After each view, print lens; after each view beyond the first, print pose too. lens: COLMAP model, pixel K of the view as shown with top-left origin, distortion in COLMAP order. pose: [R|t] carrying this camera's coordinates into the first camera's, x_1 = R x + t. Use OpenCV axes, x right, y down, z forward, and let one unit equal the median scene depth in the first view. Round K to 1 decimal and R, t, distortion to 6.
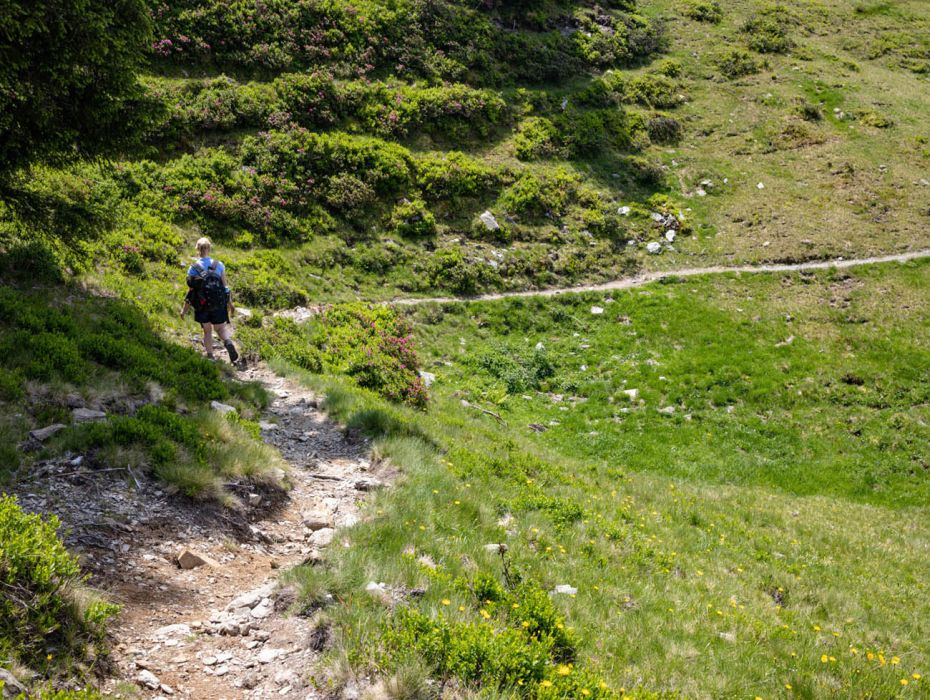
lens RADIAL K [[1037.7, 0, 467.4], [0, 1037.7, 348.4], [0, 0, 1]] dist [-0.070589, 0.000000]
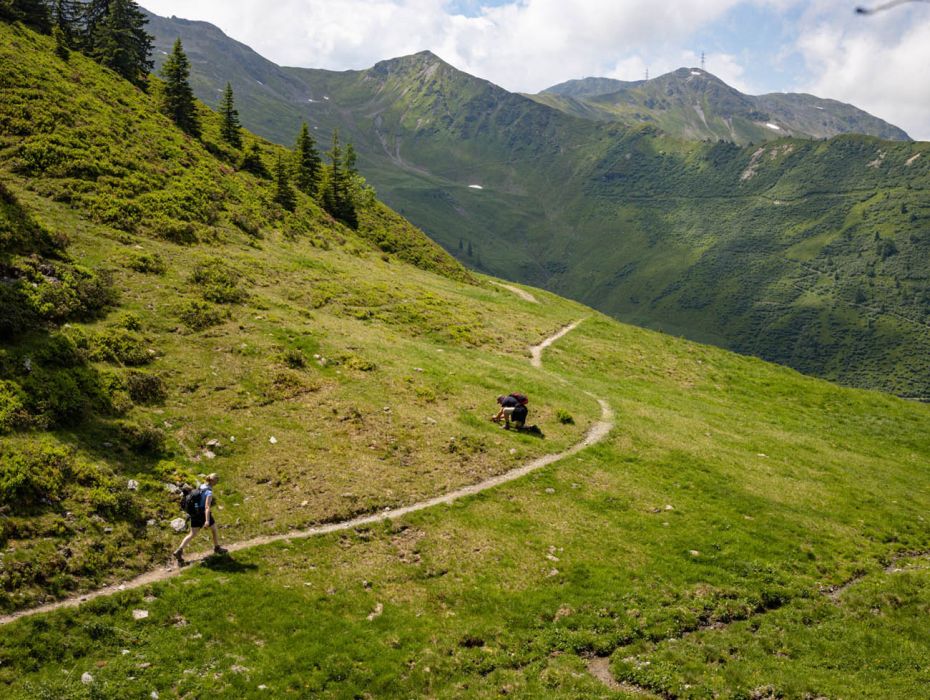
lens RADIAL K [[1037.7, 0, 465.5], [0, 1037.7, 353.2], [0, 0, 1]] dist [-0.070589, 0.000000]
pose [[0.817681, -0.040467, 0.574248, -0.093548], [0.182843, 0.964130, -0.192411, -0.028720], [-0.545864, 0.262328, 0.795749, 0.181899]]
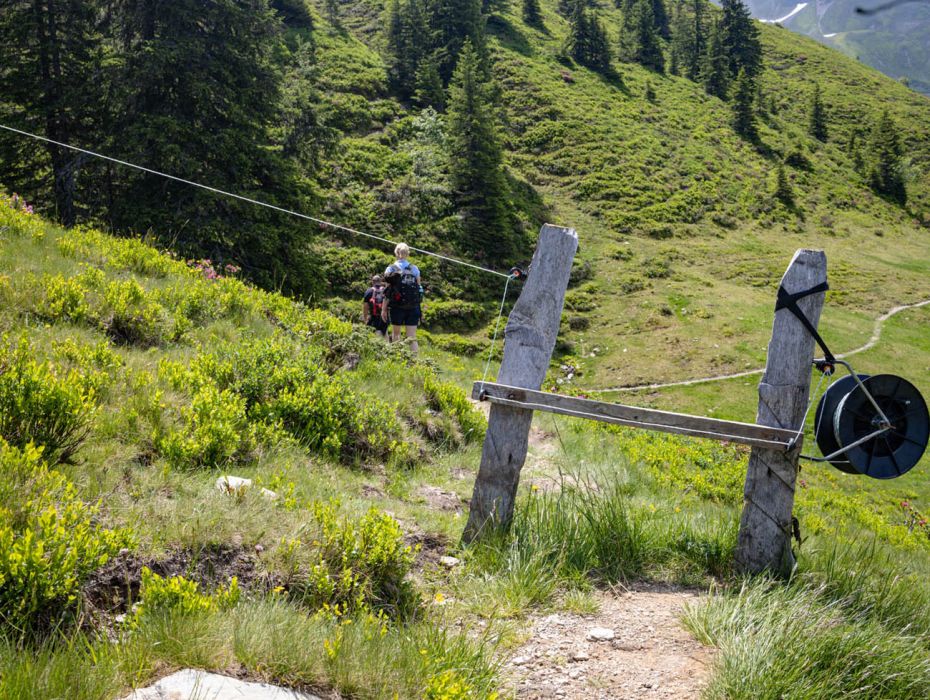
lens RADIAL K [[1040.5, 0, 464.9], [0, 1040.5, 347.8], [0, 0, 1]] dist [-0.118482, 0.000000]
pose [[0.996858, -0.016495, -0.077475, 0.149189], [0.000041, 0.978184, -0.207739, 0.225507], [0.079211, 0.207083, 0.975111, -0.837793]]
